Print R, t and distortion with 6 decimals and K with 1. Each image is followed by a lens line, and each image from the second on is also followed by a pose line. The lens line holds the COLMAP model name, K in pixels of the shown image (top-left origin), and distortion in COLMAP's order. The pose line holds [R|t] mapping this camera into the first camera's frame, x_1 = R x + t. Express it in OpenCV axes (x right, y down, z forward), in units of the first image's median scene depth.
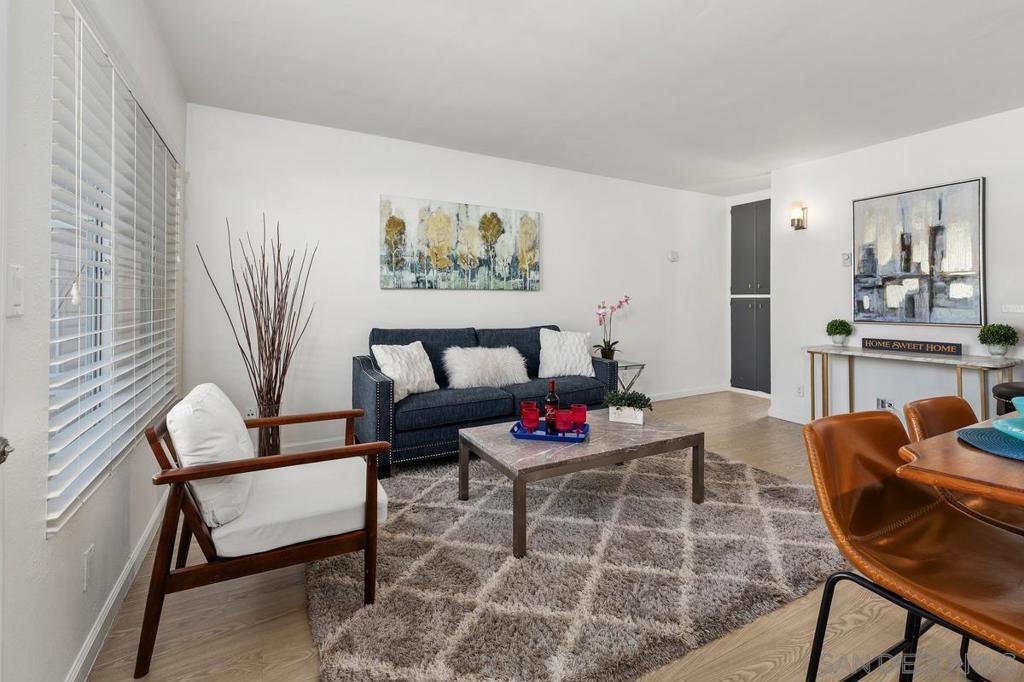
lens RADIAL K [[449.9, 0, 509.0], [0, 449.9, 298.8], [0, 0, 1]] dist [0.001123, -0.000079]
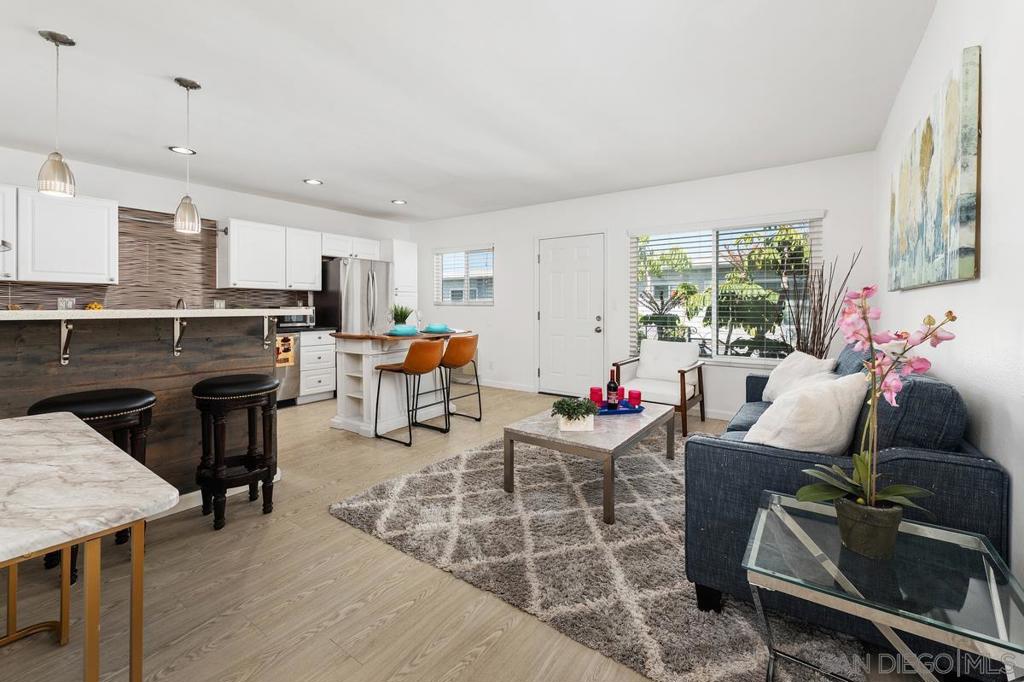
lens RADIAL K [[424.9, 0, 510.5], [0, 424.9, 307.2], [0, 0, 1]] dist [0.002227, 0.000157]
pose [[-0.896218, -0.000873, -0.443613, 0.596355], [-0.000722, 1.000000, -0.000508, 0.003490], [0.443613, -0.000135, -0.896219, 1.319554]]
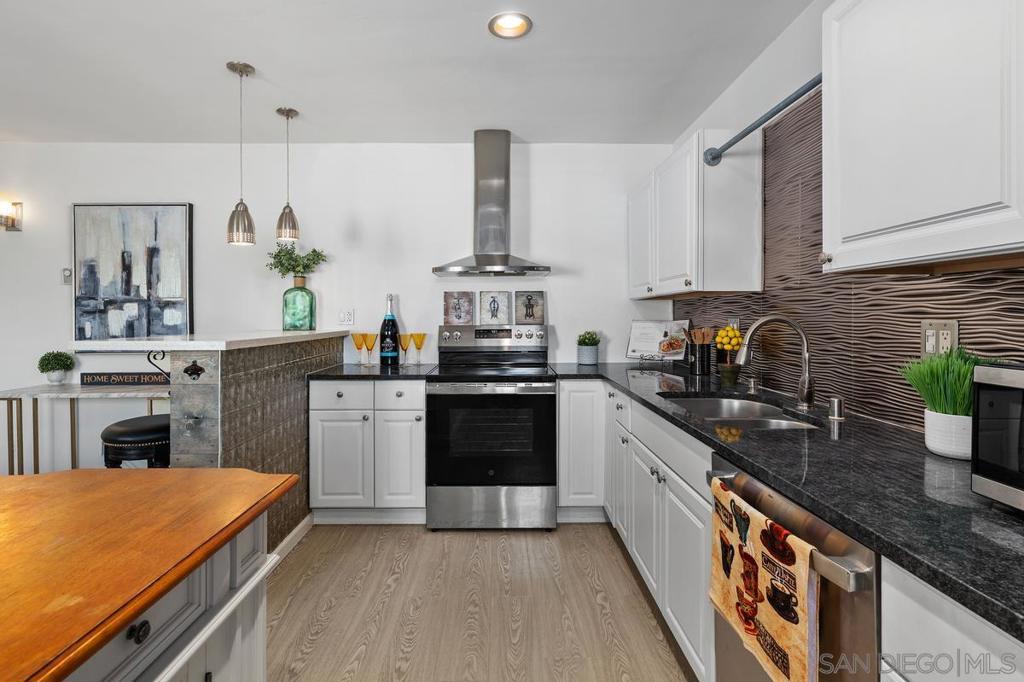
lens RADIAL K [[498.0, 0, 508.7], [0, 498.0, 318.9], [0, 0, 1]] dist [0.000128, -0.000101]
pose [[0.457542, -0.005523, 0.889171, 0.331110], [-0.002681, 0.999968, 0.007591, -0.021124], [-0.889184, -0.005857, 0.457512, -0.112678]]
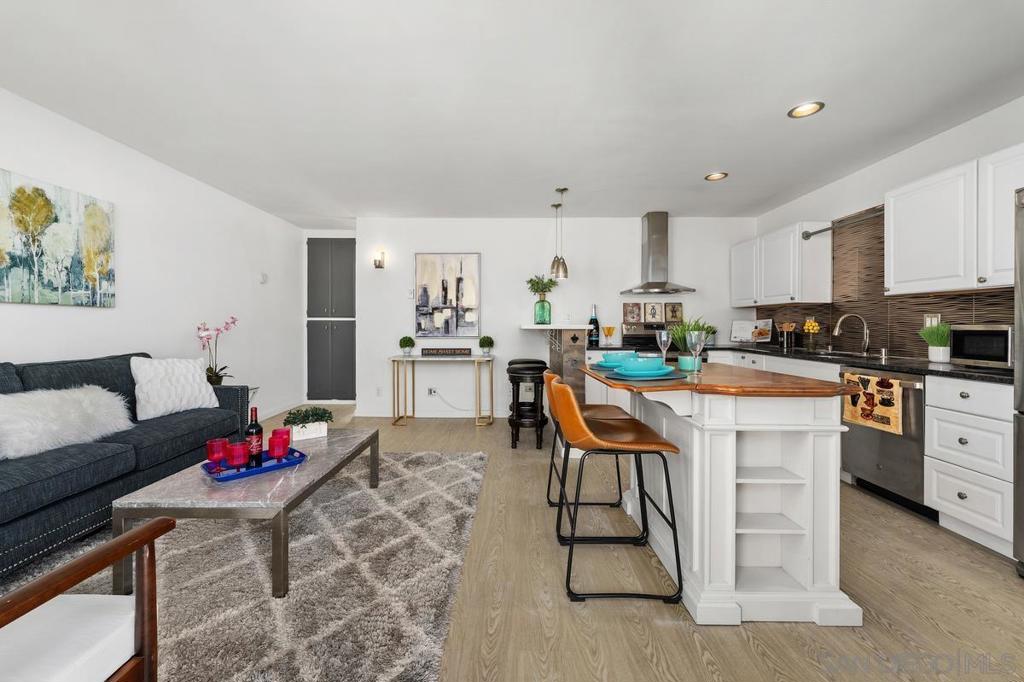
lens RADIAL K [[419.9, 0, 511.5], [0, 419.9, 328.1], [0, 0, 1]] dist [0.001327, -0.000350]
pose [[0.474767, -0.006228, 0.880090, -0.274293], [-0.005843, 0.999931, 0.010228, 0.005170], [-0.880092, -0.009999, 0.474698, 0.095801]]
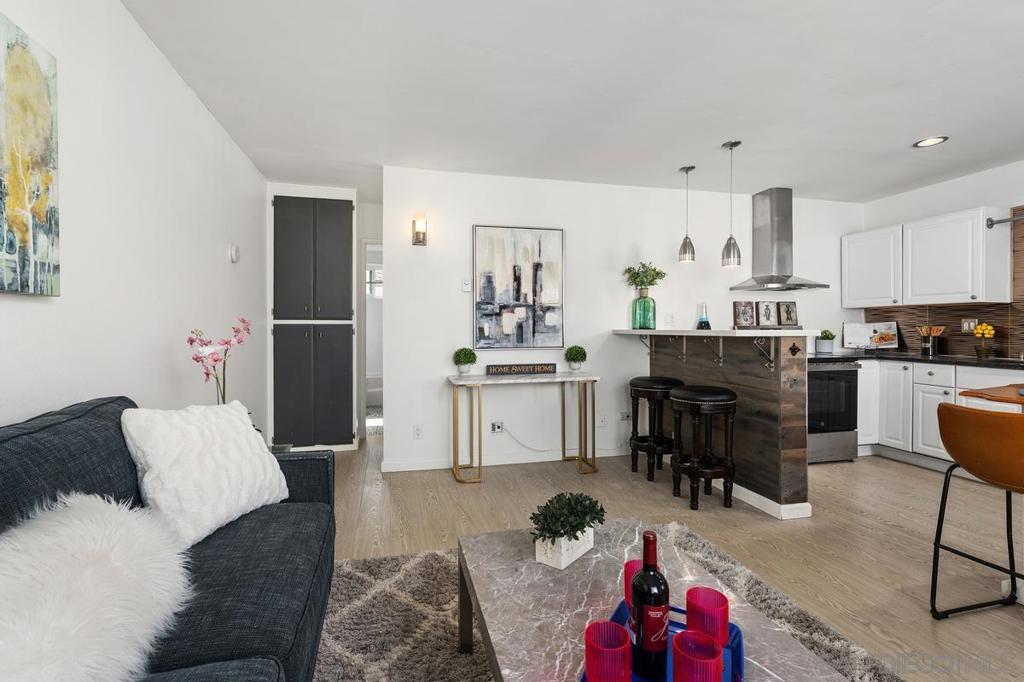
lens RADIAL K [[474.1, 0, 511.6], [0, 474.1, 328.1], [0, 0, 1]] dist [-0.001955, -0.000150]
pose [[0.239313, -0.001240, 0.970942, -0.218379], [-0.001999, 0.999996, 0.001770, 0.003265], [-0.970940, -0.002365, 0.239309, 0.693010]]
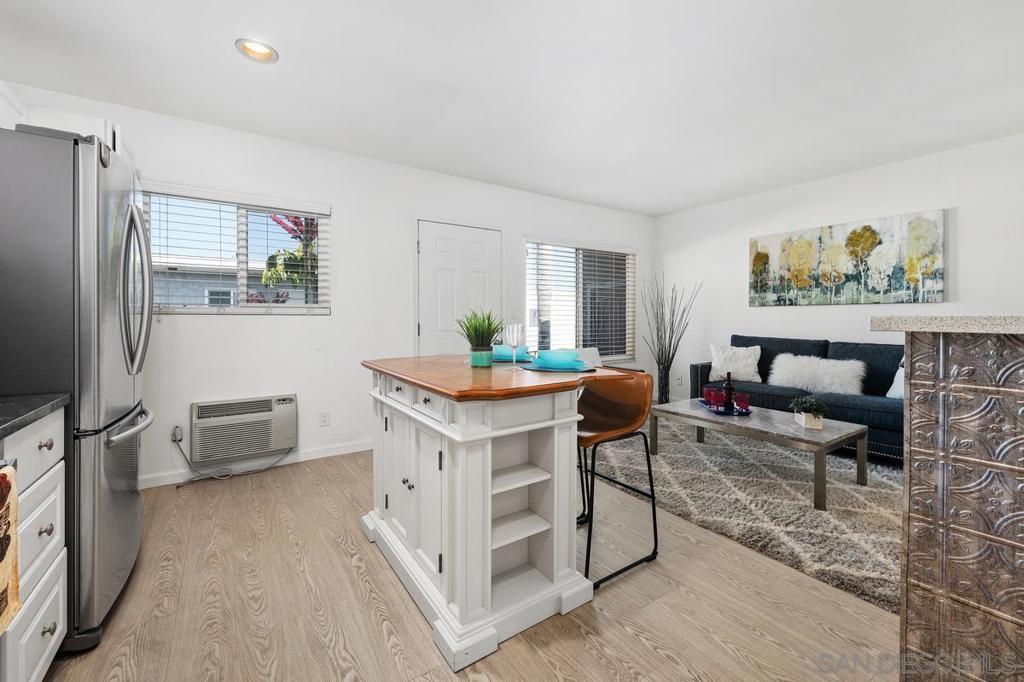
lens RADIAL K [[423.5, 0, 510.5], [0, 423.5, 316.2], [0, 0, 1]] dist [0.004828, 0.000333]
pose [[0.096485, -0.003687, -0.995328, 0.899955], [0.006429, 0.999975, -0.003081, 0.005124], [0.995314, -0.006102, 0.096506, 0.144348]]
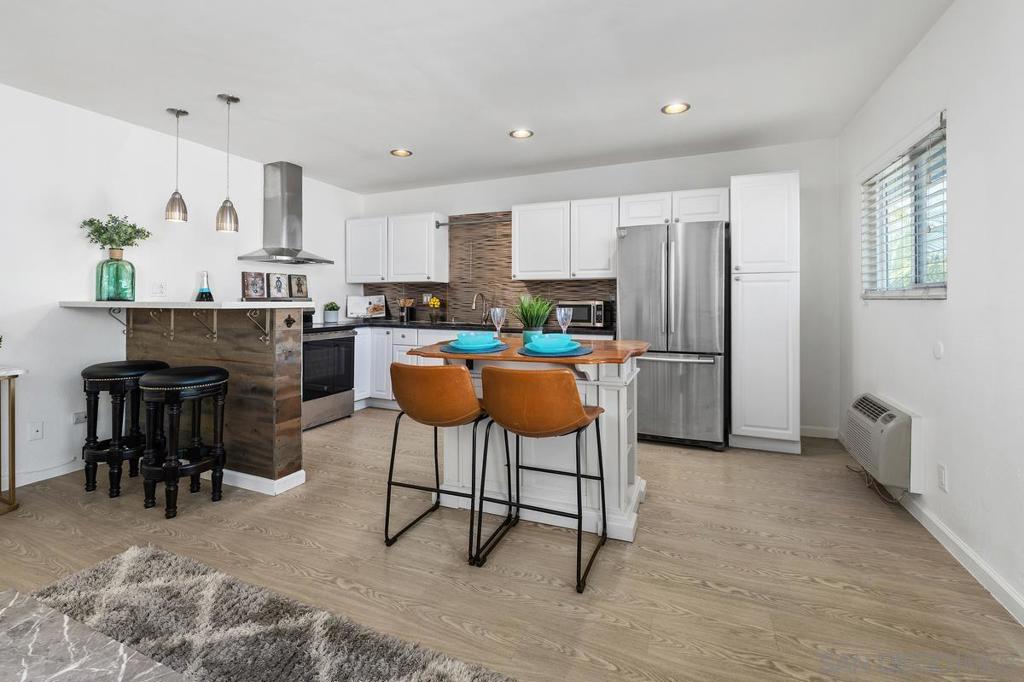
lens RADIAL K [[449.9, 0, 509.0], [0, 449.9, 298.8], [0, 0, 1]] dist [0.001123, -0.000079]
pose [[-0.630500, 0.000737, 0.776189, -0.157126], [-0.005903, 0.999966, -0.005745, 0.004011], [-0.776167, -0.008204, -0.630474, 0.615898]]
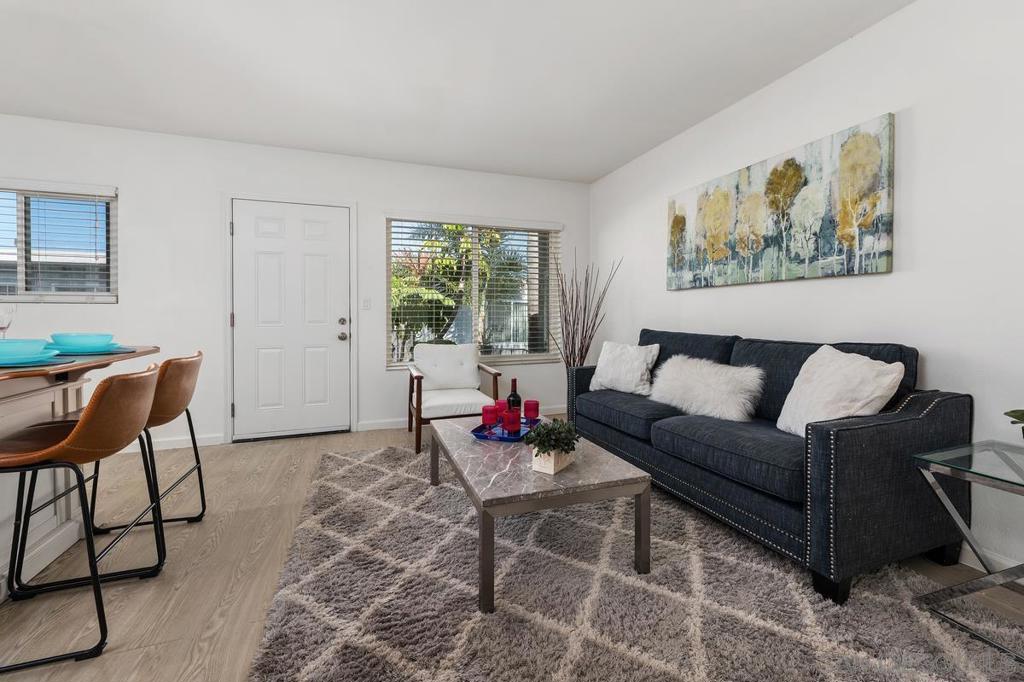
lens RADIAL K [[423.5, 0, 510.5], [0, 423.5, 316.2], [0, 0, 1]] dist [0.004828, 0.000333]
pose [[-0.153272, -0.000252, -0.988184, 0.681165], [0.008253, 0.999965, -0.001535, 0.031053], [0.988150, -0.008391, -0.153264, 0.770082]]
